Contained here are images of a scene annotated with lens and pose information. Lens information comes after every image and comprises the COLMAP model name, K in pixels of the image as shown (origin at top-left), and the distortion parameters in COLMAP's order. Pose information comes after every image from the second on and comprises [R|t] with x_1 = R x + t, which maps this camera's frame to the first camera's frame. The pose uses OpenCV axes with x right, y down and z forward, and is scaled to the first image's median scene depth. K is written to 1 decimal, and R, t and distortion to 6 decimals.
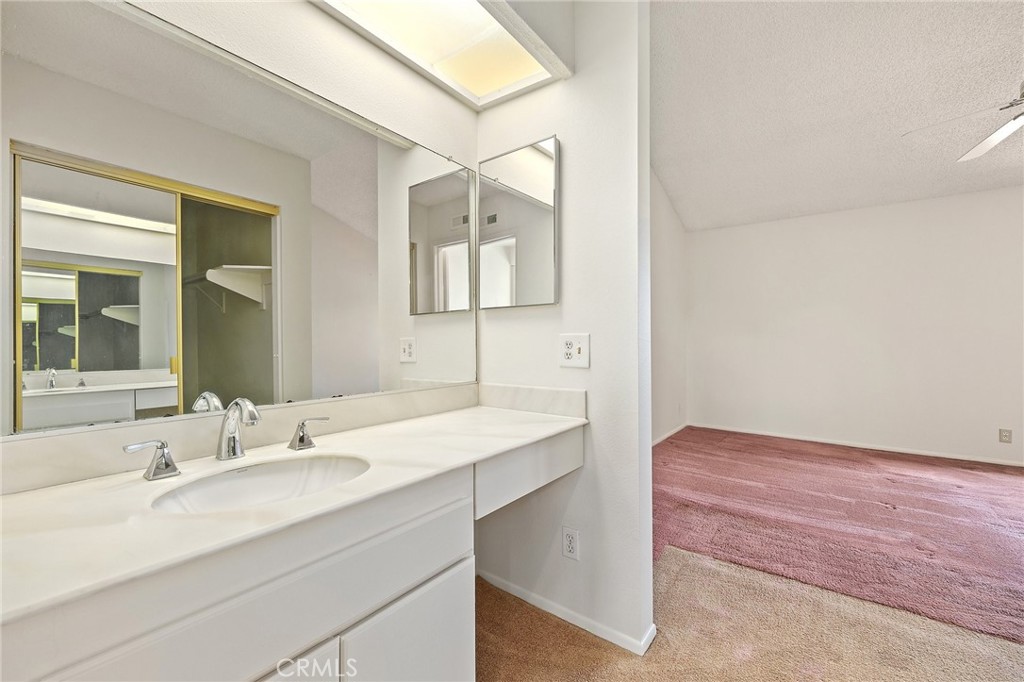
lens RADIAL K [[413.3, 0, 510.3], [0, 413.3, 341.5], [0, 0, 1]] dist [-0.002360, -0.000255]
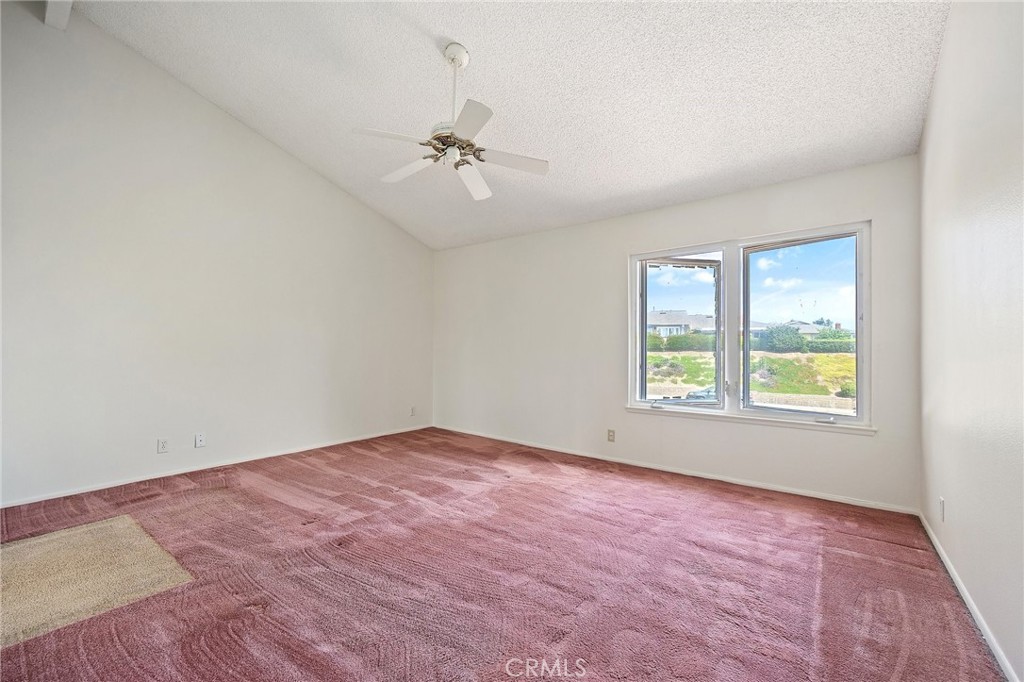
lens RADIAL K [[413.3, 0, 513.8], [0, 413.3, 346.0], [0, 0, 1]] dist [-0.002360, -0.000255]
pose [[0.999878, 0.011678, 0.010408, 1.034052], [-0.011593, 0.999899, -0.008181, -0.008286], [-0.010502, 0.008059, 0.999912, -0.167712]]
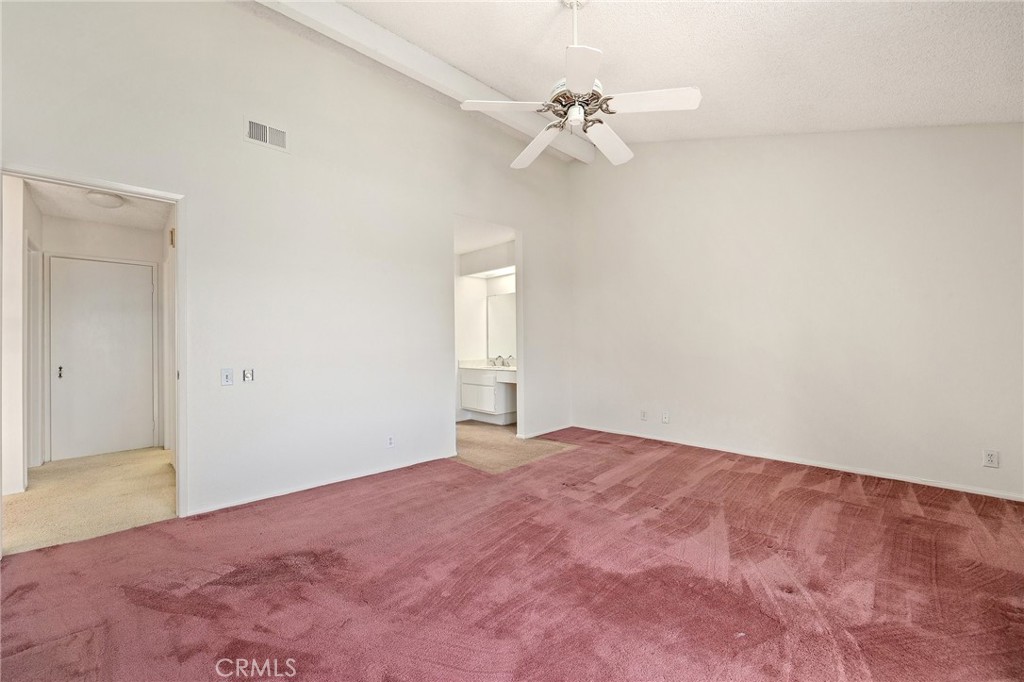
lens RADIAL K [[413.3, 0, 512.0], [0, 413.3, 342.9], [0, 0, 1]] dist [-0.002360, -0.000255]
pose [[-0.132986, -0.000423, -0.991118, 1.626127], [0.005526, 0.999984, -0.001168, 0.002111], [0.991103, -0.005632, -0.132981, 0.650007]]
